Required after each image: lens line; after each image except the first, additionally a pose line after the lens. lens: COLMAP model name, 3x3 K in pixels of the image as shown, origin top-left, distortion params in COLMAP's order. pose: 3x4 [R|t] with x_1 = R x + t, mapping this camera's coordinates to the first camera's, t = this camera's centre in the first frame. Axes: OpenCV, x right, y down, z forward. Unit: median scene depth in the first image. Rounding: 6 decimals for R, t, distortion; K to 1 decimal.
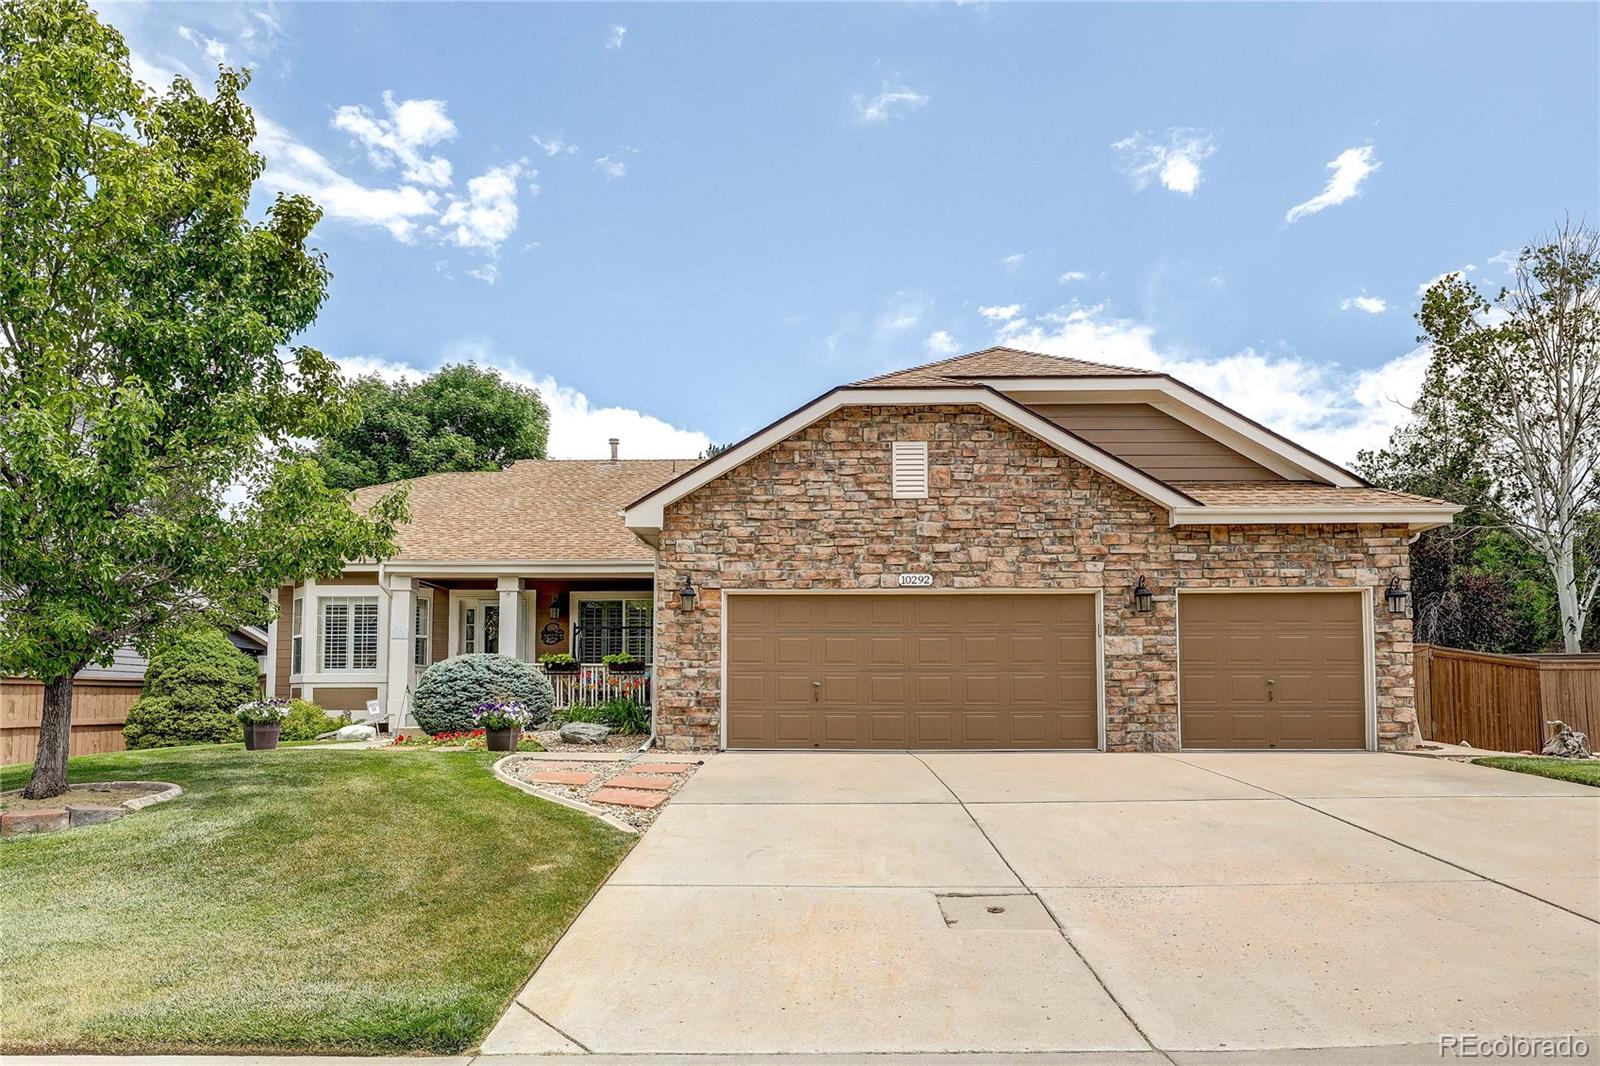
lens RADIAL K [[998.6, 0, 799.5], [0, 998.6, 663.3], [0, 0, 1]] dist [0.008424, -0.011533]
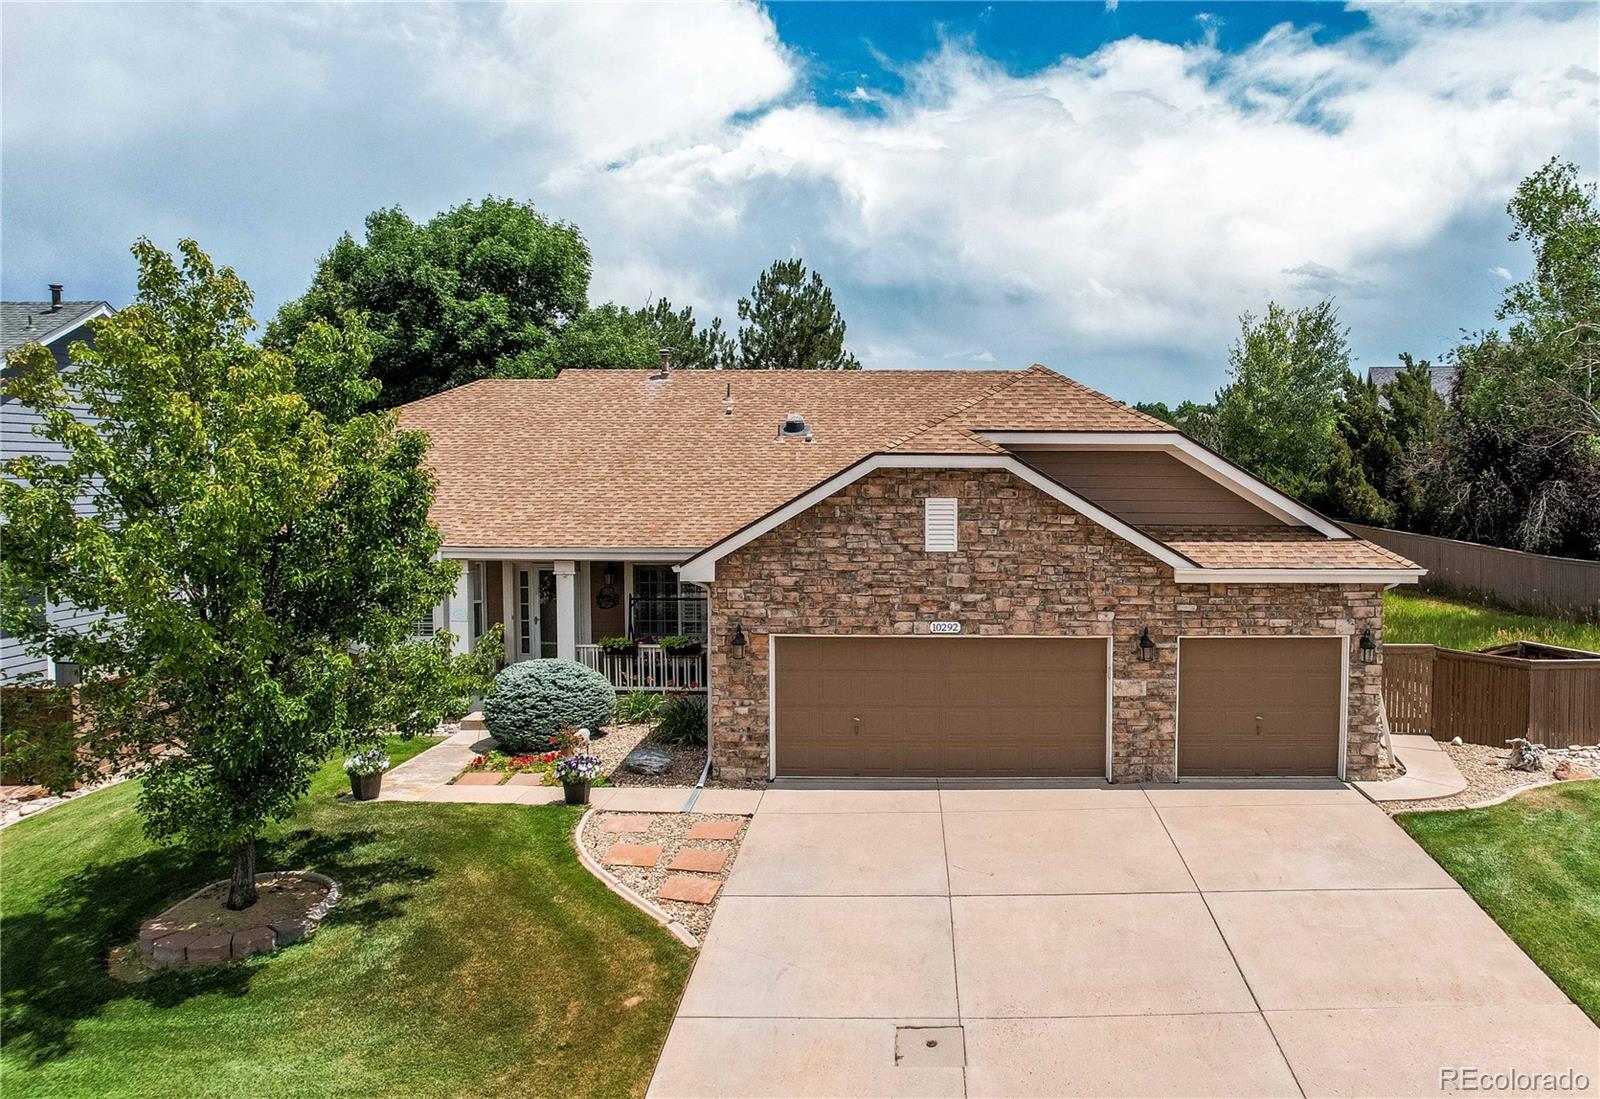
lens RADIAL K [[1277.6, 0, 938.0], [0, 1277.6, 527.3], [0, 0, 1]] dist [-0.051764, 0.052895]
pose [[0.999606, -0.001033, 0.028048, 0.068036], [-0.001718, 0.995196, 0.097884, -0.328145], [-0.028014, -0.097894, 0.994802, -0.387848]]
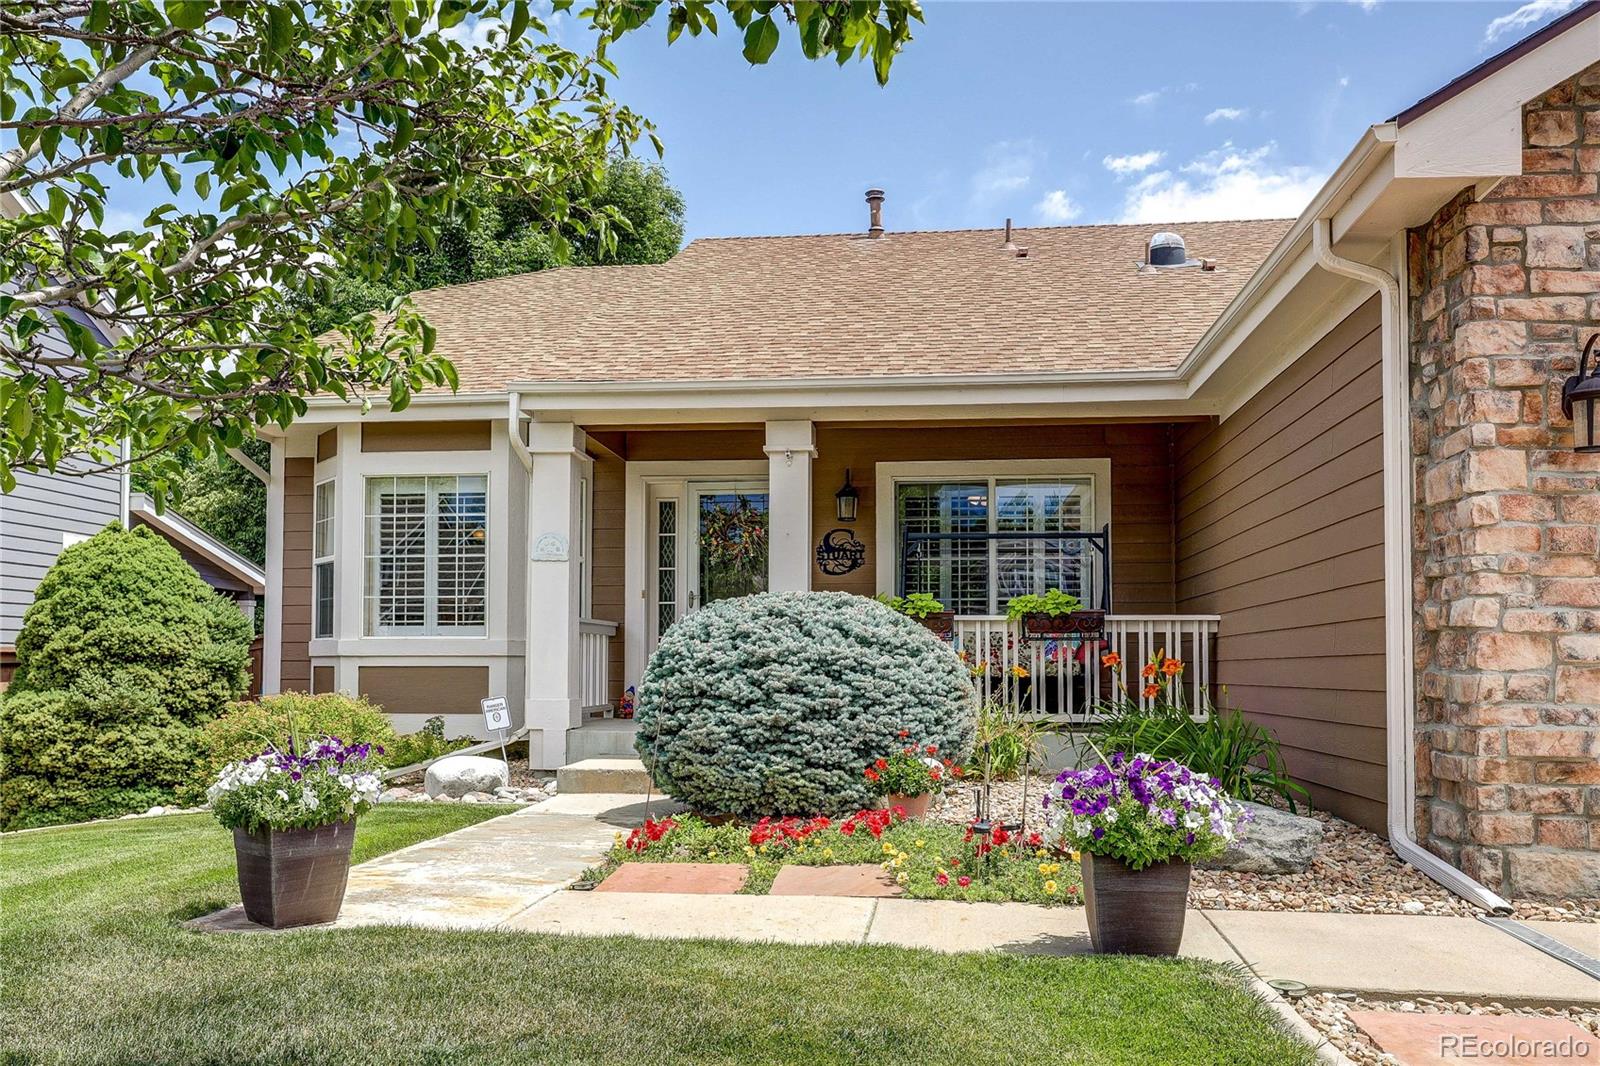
lens RADIAL K [[1280.5, 0, 790.0], [0, 1280.5, 642.3], [0, 0, 1]] dist [-0.005691, 0.005763]
pose [[0.996598, -0.001712, -0.082393, -0.324142], [0.003956, 0.999626, 0.027071, -0.004024], [0.082316, -0.027305, 0.996232, 0.572424]]
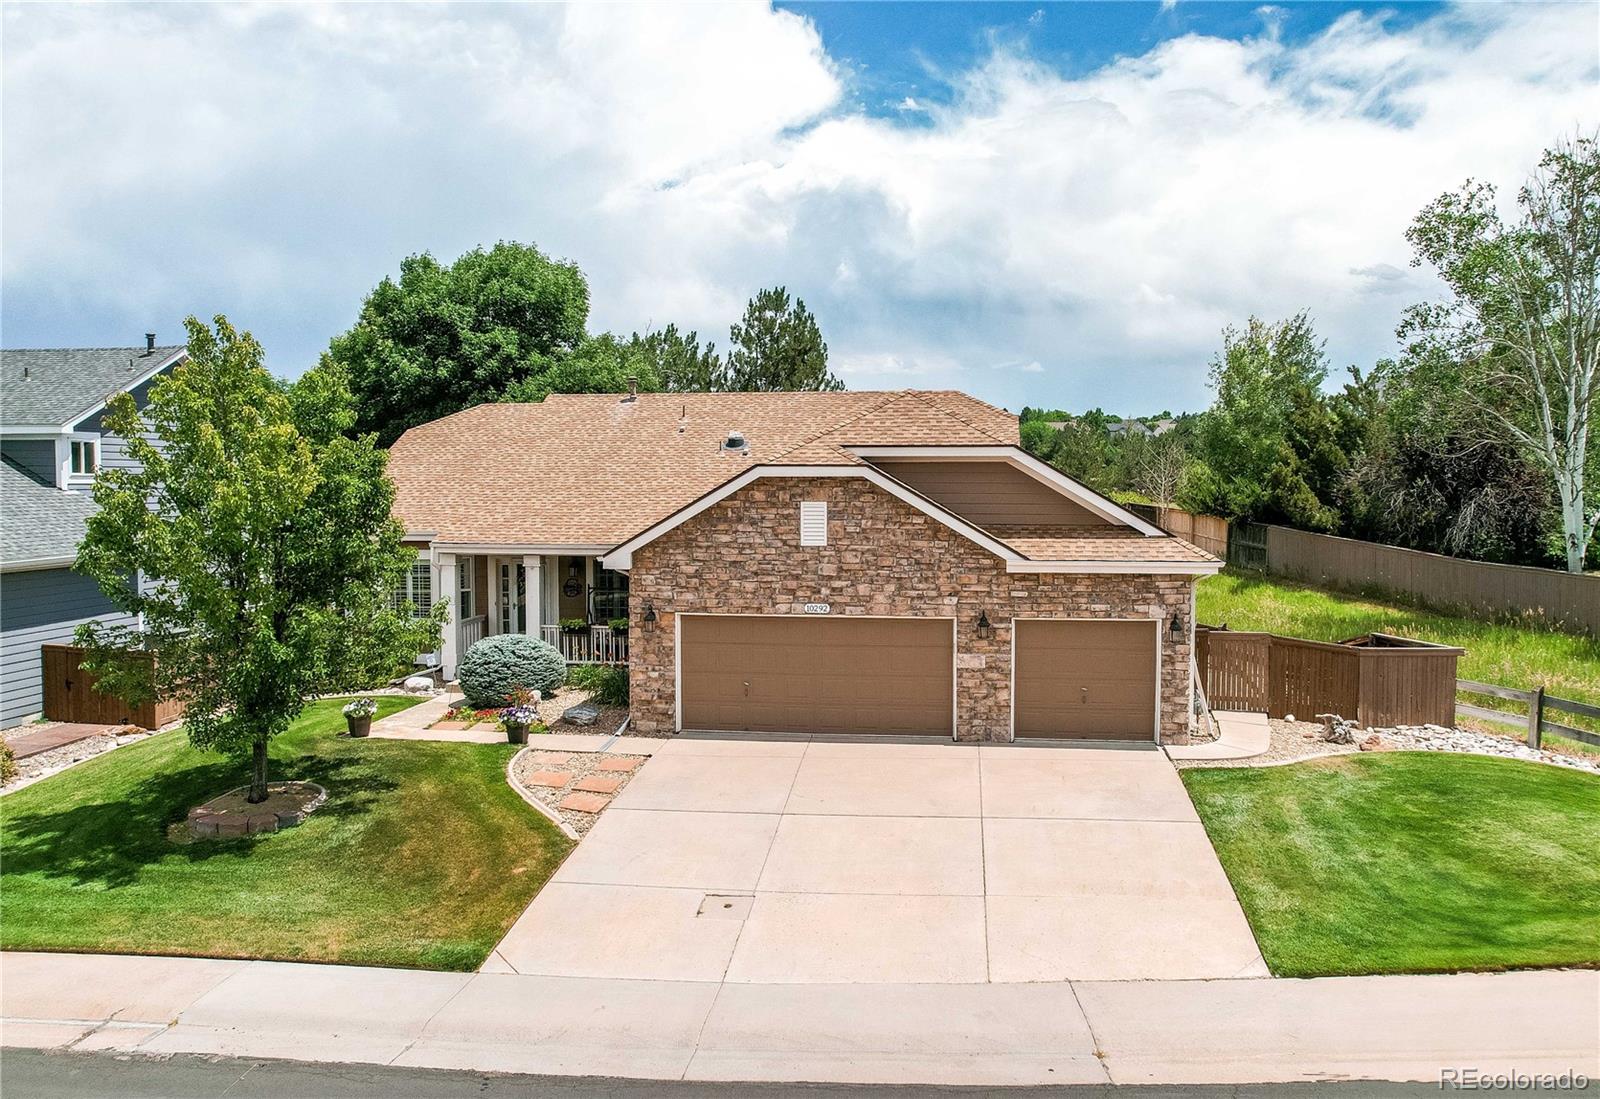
lens RADIAL K [[1277.6, 0, 808.8], [0, 1277.6, 540.4], [0, 0, 1]] dist [-0.051764, 0.052895]
pose [[0.993932, 0.001708, -0.109980, 0.289419], [0.009192, 0.995093, 0.098520, -0.338458], [0.109608, -0.098933, 0.989039, -0.669860]]
